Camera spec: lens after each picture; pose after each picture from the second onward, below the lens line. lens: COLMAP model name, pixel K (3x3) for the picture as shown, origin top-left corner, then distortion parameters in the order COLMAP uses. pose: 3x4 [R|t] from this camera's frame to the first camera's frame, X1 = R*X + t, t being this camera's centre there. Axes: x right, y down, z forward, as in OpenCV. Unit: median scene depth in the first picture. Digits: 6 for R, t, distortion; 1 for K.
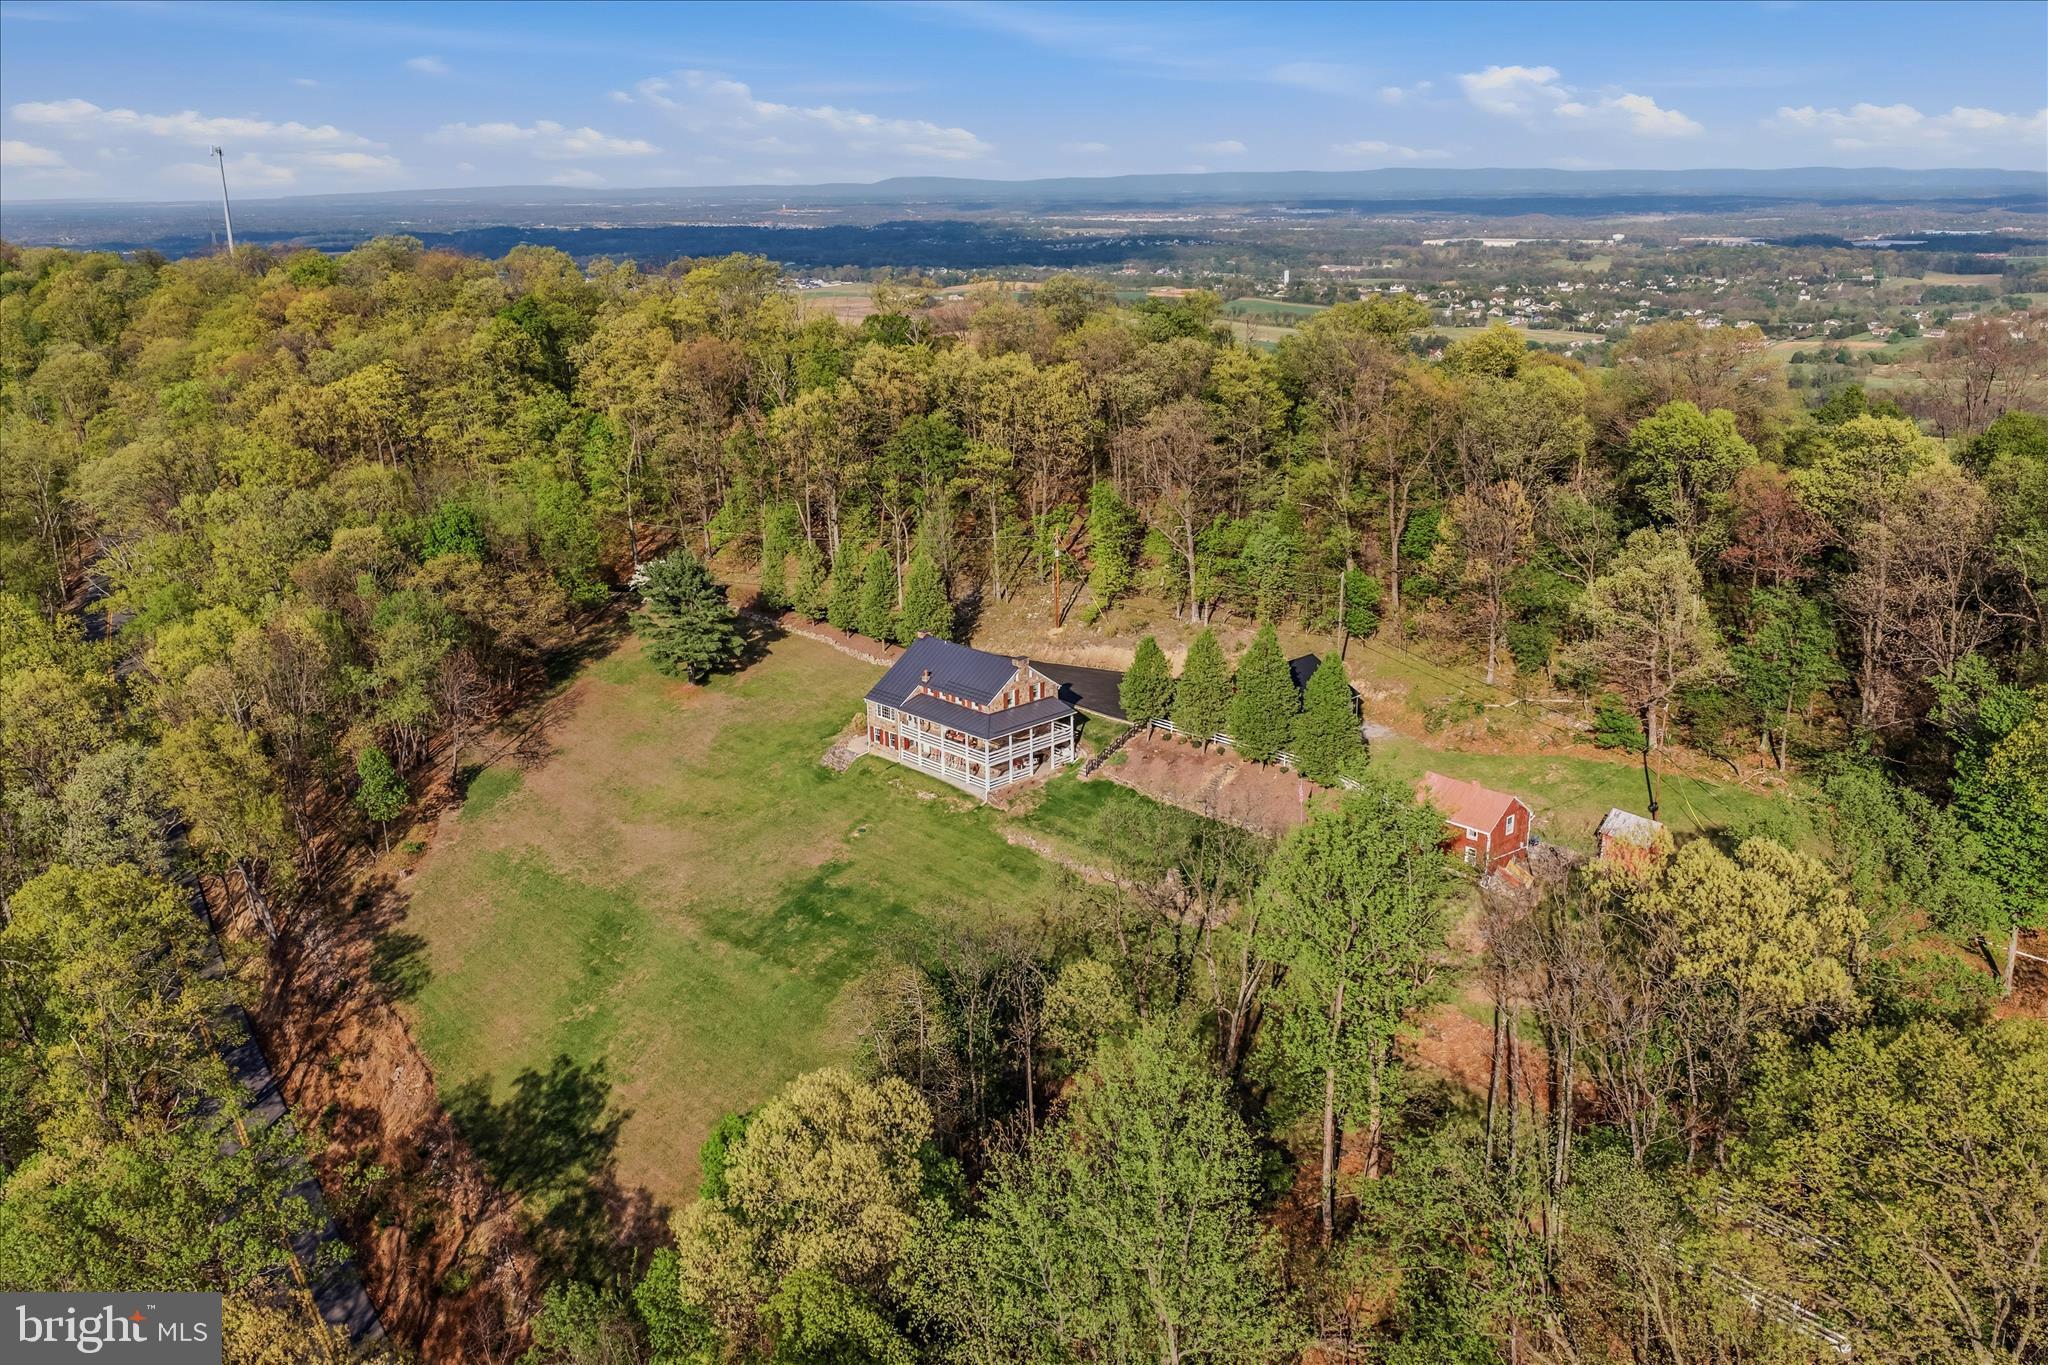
lens RADIAL K [[1713.1, 0, 1067.6], [0, 1713.1, 676.4], [0, 0, 1]] dist [-0.001504, -0.046644]
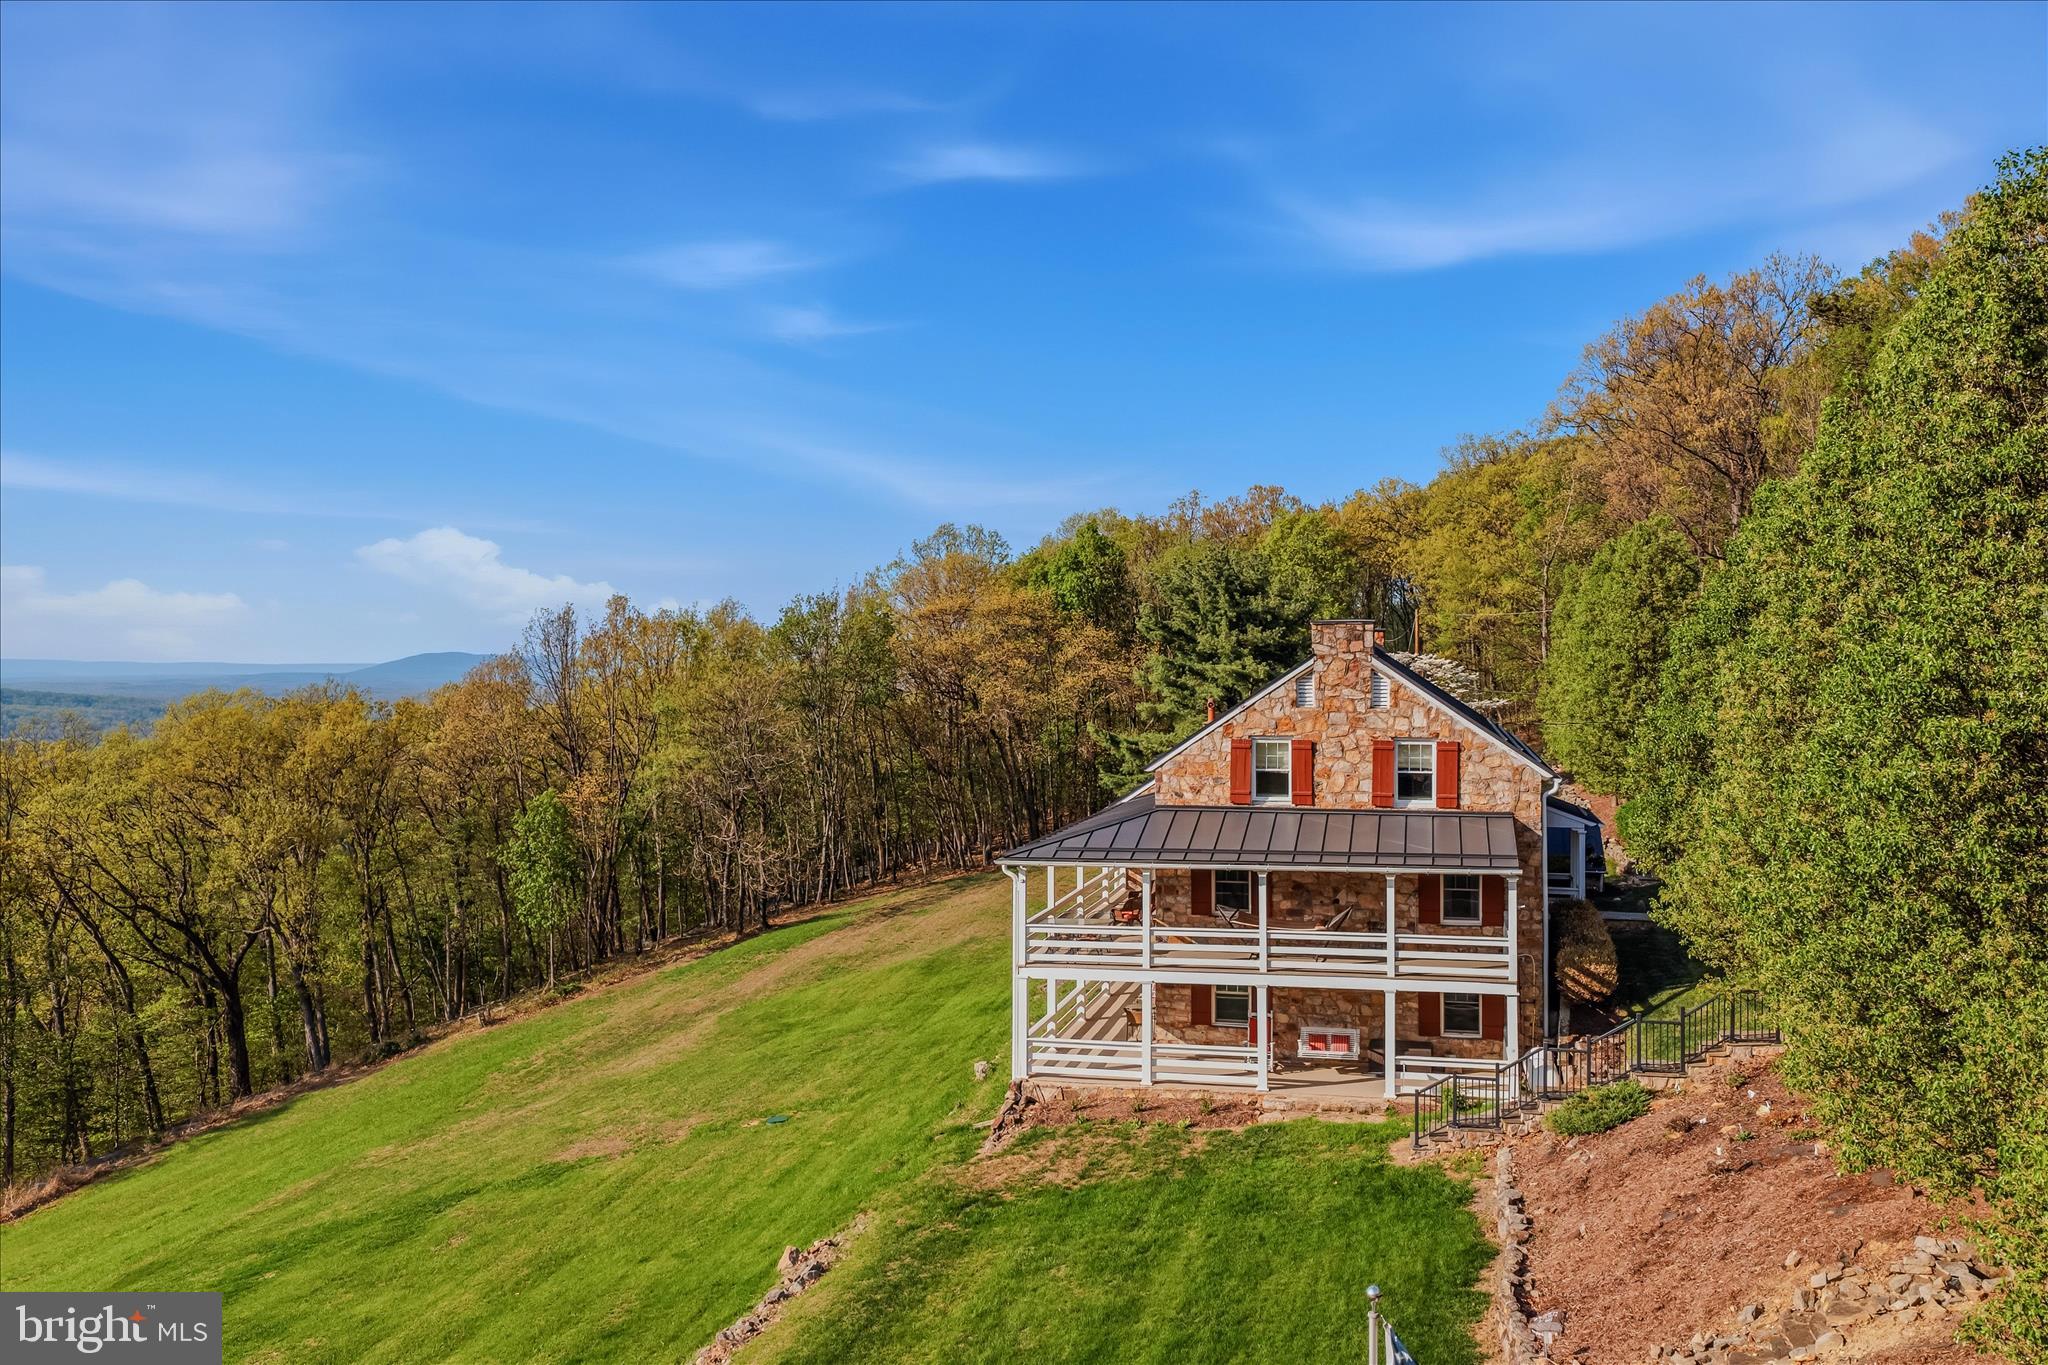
lens RADIAL K [[1713.1, 0, 1067.6], [0, 1713.1, 676.4], [0, 0, 1]] dist [-0.001504, -0.046644]
pose [[0.544150, 0.015391, -0.838847, 0.170087], [-0.237598, 0.961728, -0.136481, 0.042511], [0.804642, 0.273575, 0.526981, 0.856954]]
